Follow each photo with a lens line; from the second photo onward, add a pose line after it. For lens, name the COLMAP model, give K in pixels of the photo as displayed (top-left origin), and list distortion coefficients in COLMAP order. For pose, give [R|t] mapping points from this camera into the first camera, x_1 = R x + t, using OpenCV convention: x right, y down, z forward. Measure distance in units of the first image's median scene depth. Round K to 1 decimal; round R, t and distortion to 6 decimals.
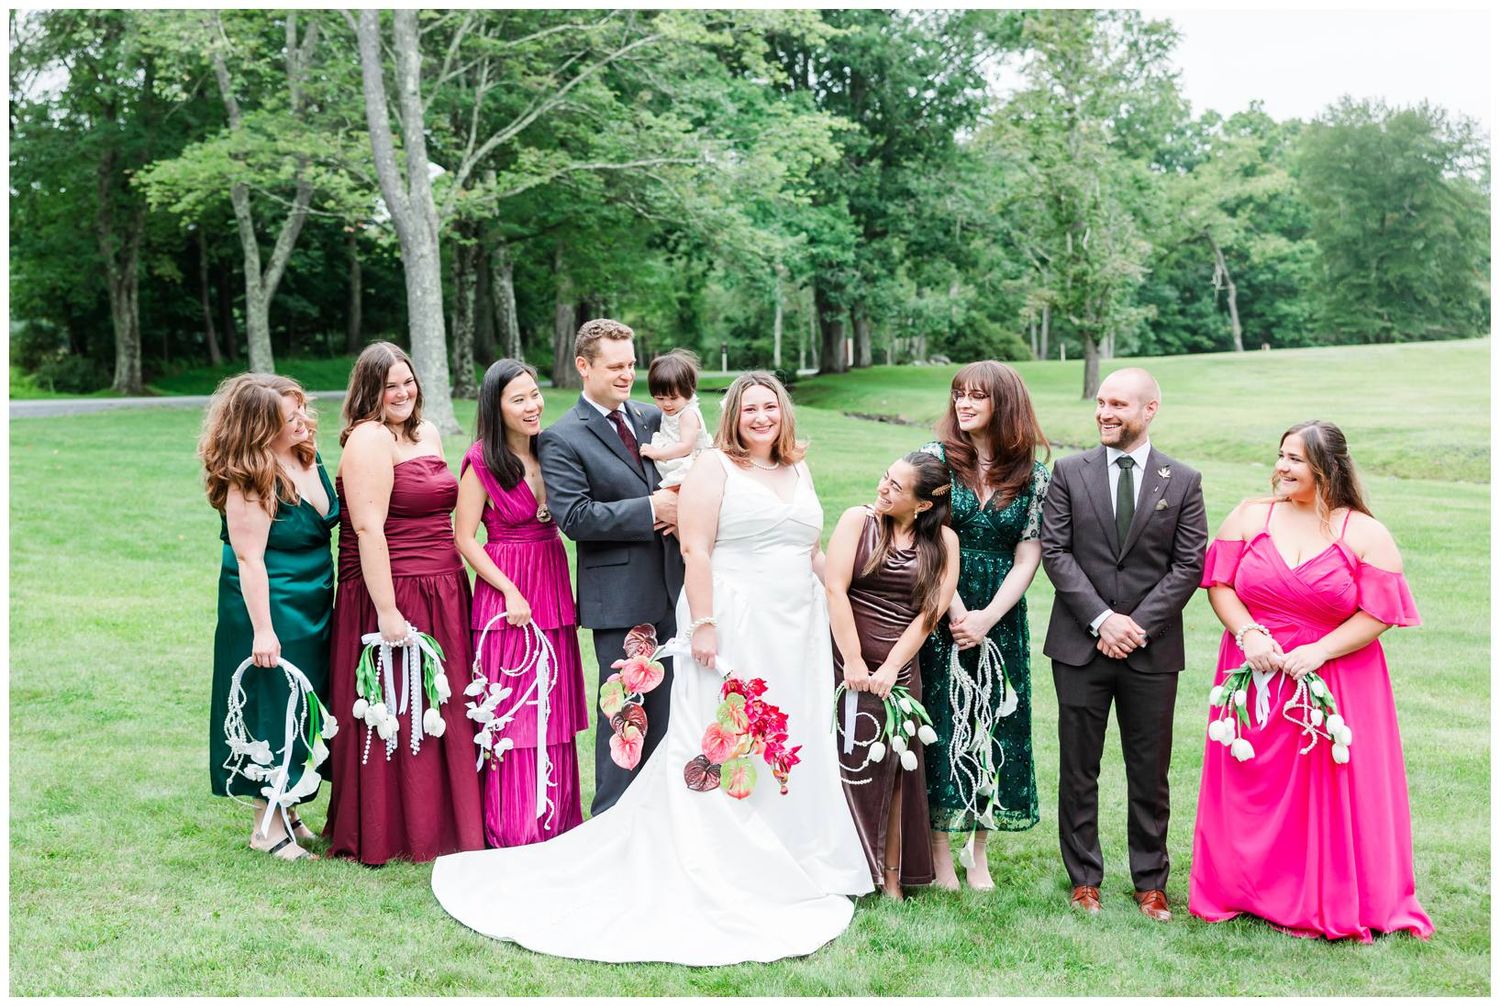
lens RADIAL K [[1742.7, 0, 674.5], [0, 1742.7, 505.8], [0, 0, 1]] dist [-0.015638, 0.000000]
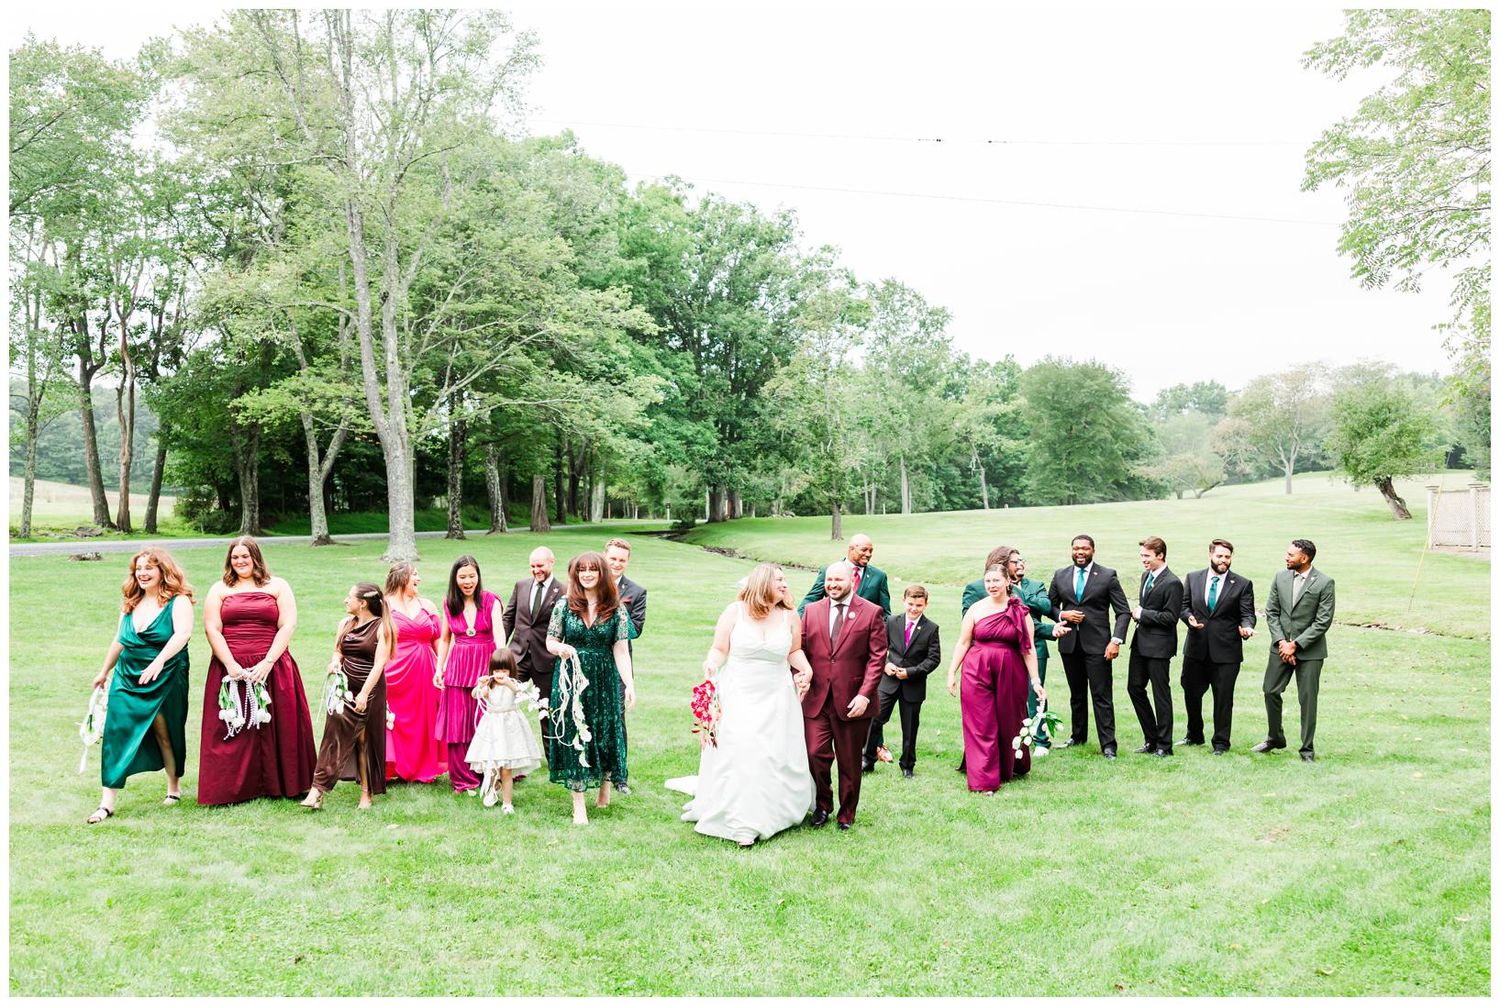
lens RADIAL K [[1153.9, 0, 789.8], [0, 1153.9, 528.0], [0, 0, 1]] dist [-0.022180, 0.008546]
pose [[0.995522, 0.003973, 0.094447, 0.070426], [0.002463, 0.997687, -0.067927, 0.002014], [-0.094499, 0.067855, 0.993210, -0.080874]]
